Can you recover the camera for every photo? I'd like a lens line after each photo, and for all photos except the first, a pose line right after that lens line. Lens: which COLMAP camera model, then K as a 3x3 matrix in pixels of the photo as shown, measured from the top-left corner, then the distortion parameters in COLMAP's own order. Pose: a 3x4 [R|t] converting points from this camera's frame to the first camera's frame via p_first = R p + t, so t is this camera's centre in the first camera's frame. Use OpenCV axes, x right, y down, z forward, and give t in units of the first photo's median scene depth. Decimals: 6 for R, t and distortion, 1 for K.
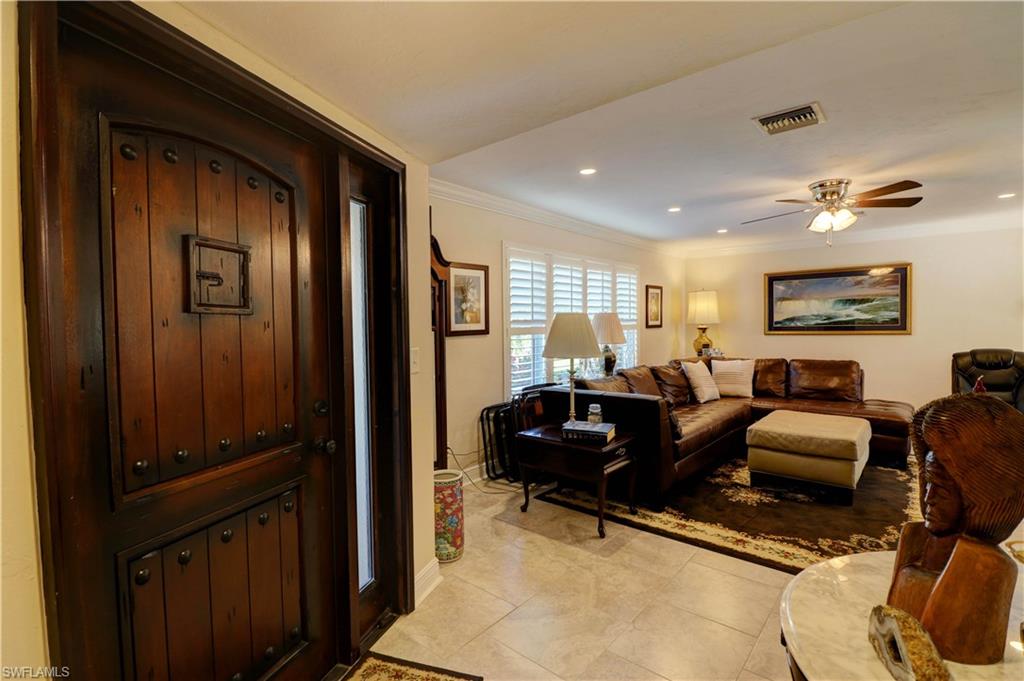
lens RADIAL K [[474.6, 0, 505.6], [0, 474.6, 341.5], [0, 0, 1]] dist [0.001166, -0.012469]
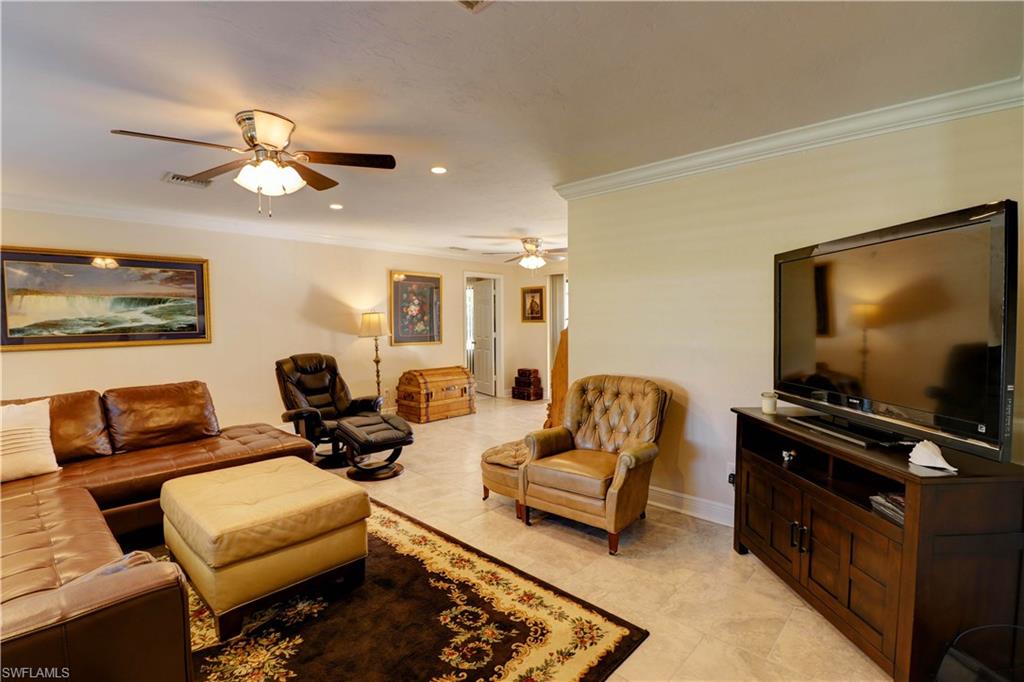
lens RADIAL K [[474.6, 0, 505.6], [0, 474.6, 342.0], [0, 0, 1]] dist [0.001166, -0.012469]
pose [[0.037639, -0.032579, 0.998760, 0.014810], [0.047121, 0.998414, 0.030792, -0.020888], [-0.998180, 0.045904, 0.039114, 0.505050]]
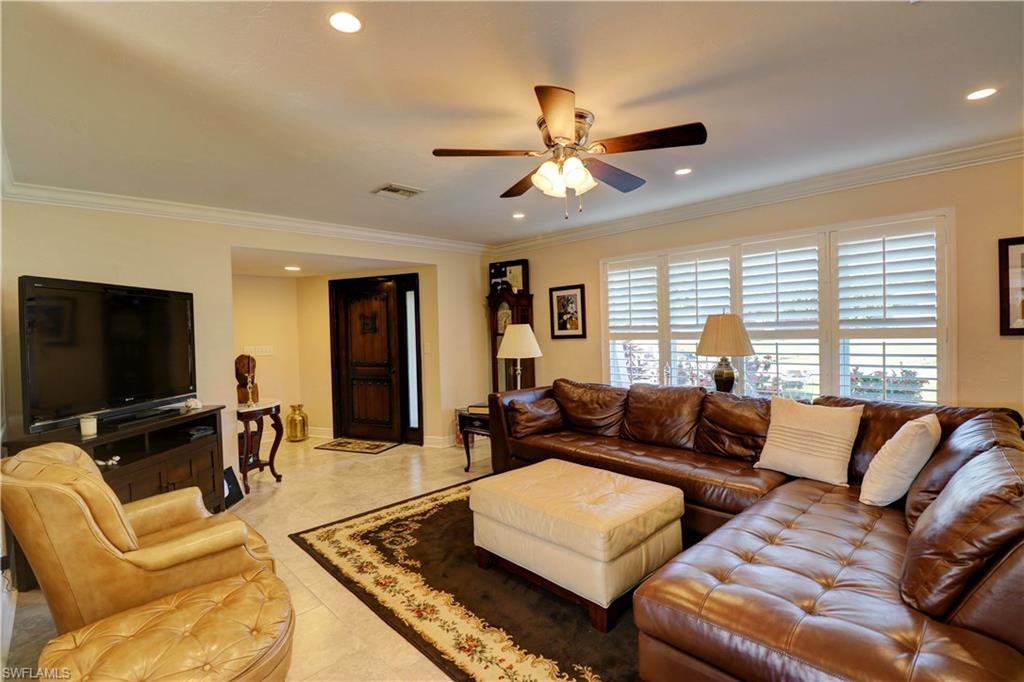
lens RADIAL K [[474.6, 0, 505.6], [0, 474.6, 342.0], [0, 0, 1]] dist [0.001166, -0.012469]
pose [[-0.092490, 0.040288, -0.994898, 1.040215], [-0.010599, 0.999085, 0.041443, -0.046534], [0.995657, 0.014378, -0.091978, 0.764155]]
